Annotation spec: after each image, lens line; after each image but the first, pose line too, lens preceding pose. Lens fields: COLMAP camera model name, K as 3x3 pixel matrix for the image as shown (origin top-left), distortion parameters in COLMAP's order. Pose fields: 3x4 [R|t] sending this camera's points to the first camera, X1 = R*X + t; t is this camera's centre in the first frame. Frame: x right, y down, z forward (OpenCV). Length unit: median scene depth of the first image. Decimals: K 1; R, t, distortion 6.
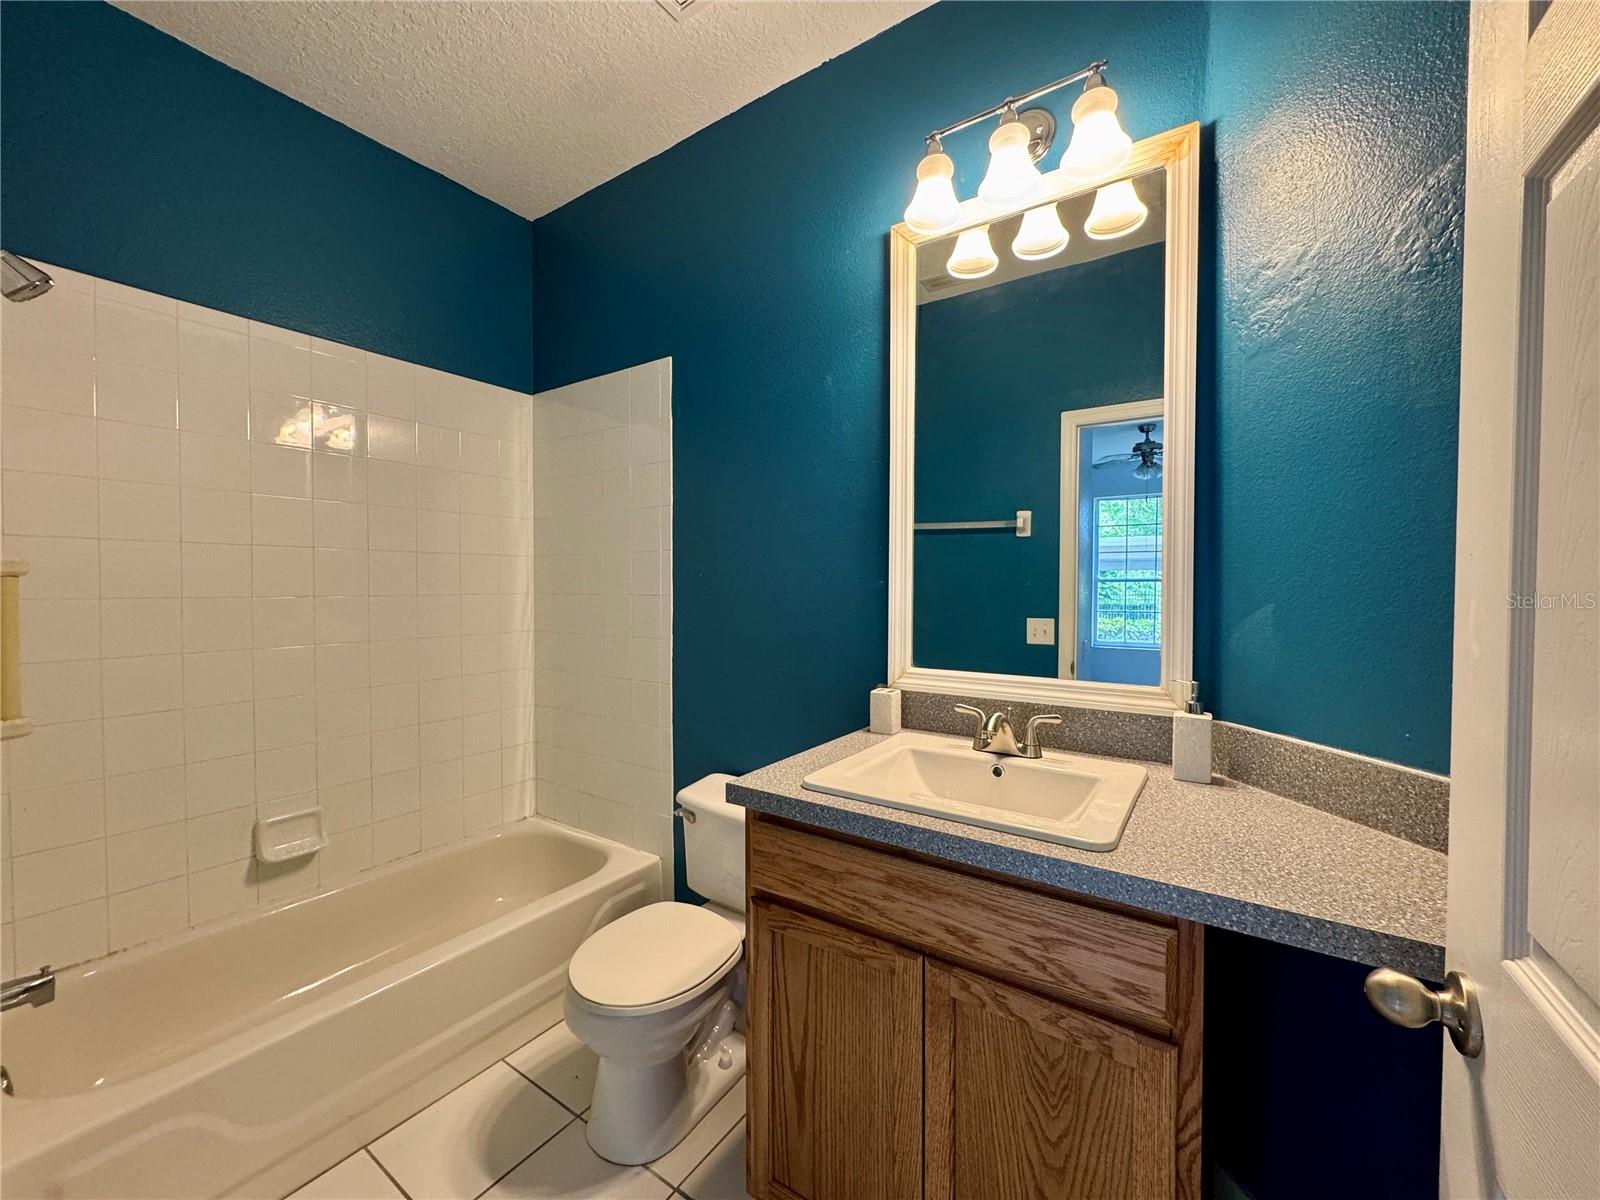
lens RADIAL K [[638.9, 0, 799.0], [0, 638.9, 599.1], [0, 0, 1]] dist [-0.005162, 0.000635]
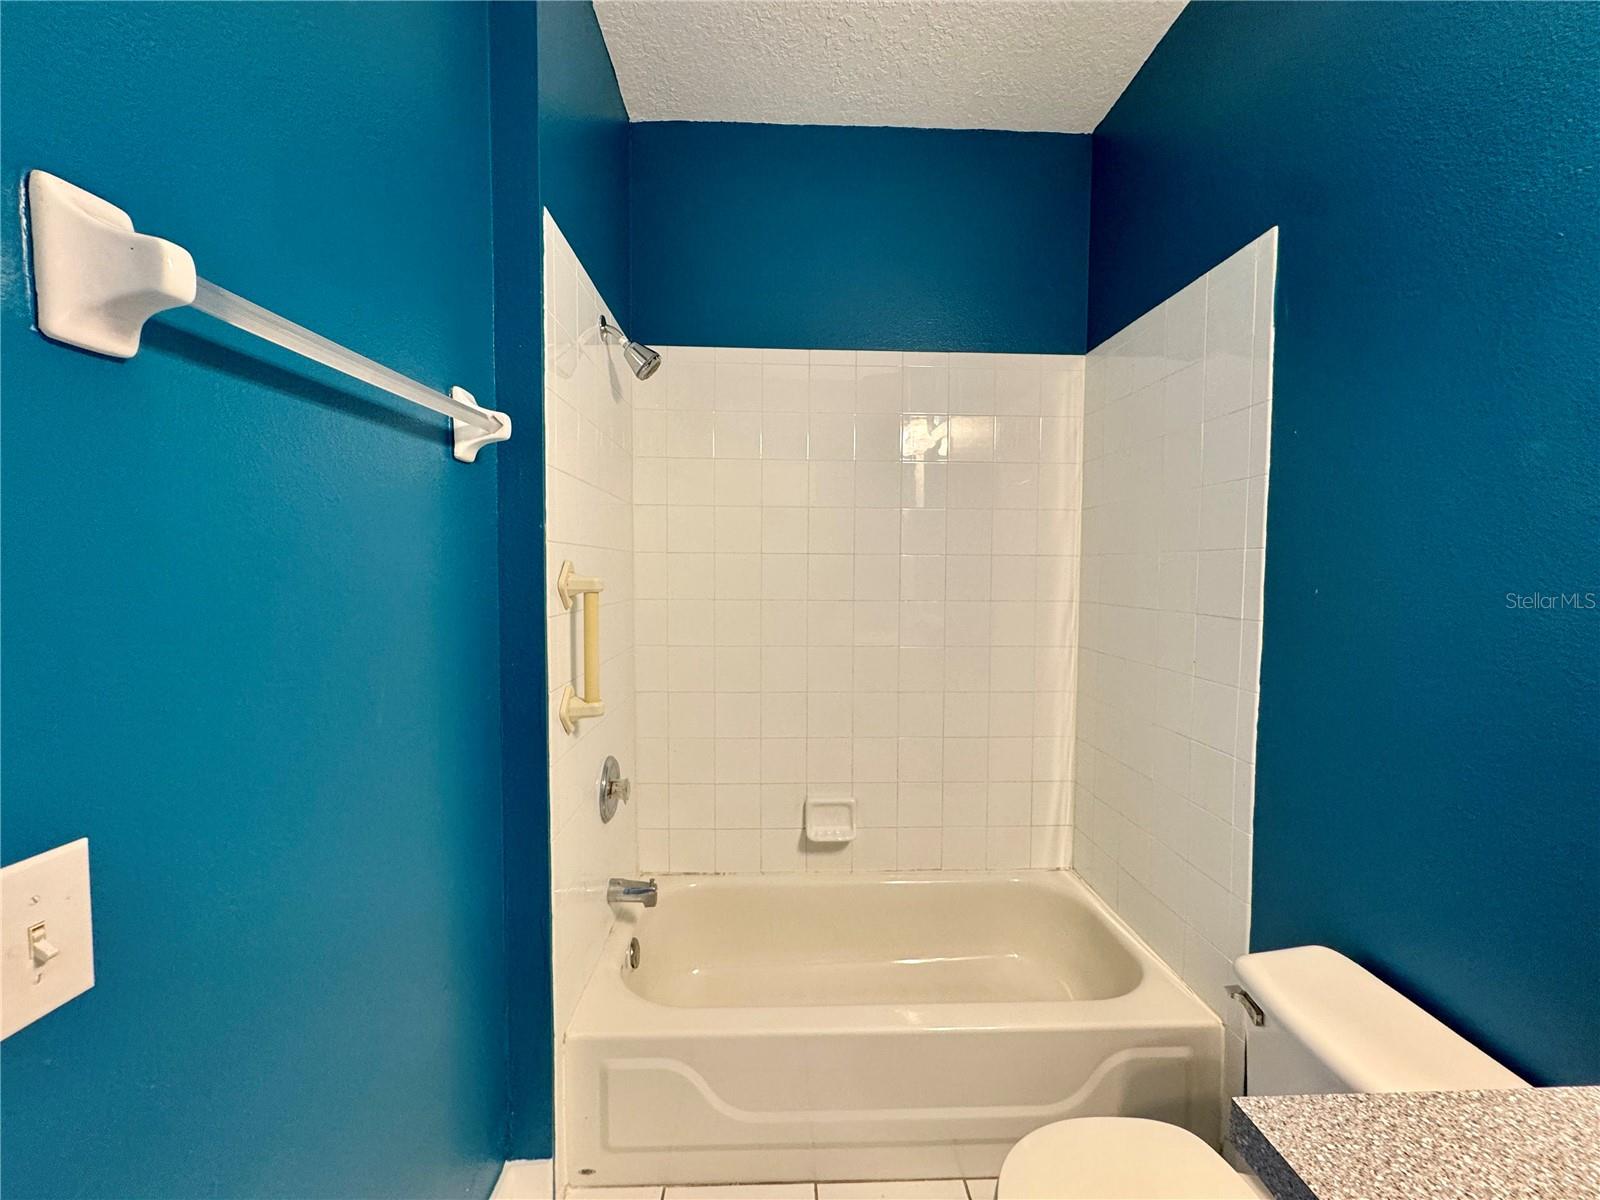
lens RADIAL K [[638.9, 0, 797.8], [0, 638.9, 595.4], [0, 0, 1]] dist [-0.005162, 0.000635]
pose [[0.596483, 0.041130, -0.801571, 0.023997], [-0.024281, 0.999154, 0.033199, -0.037964], [0.802258, -0.000339, 0.596977, 0.252496]]
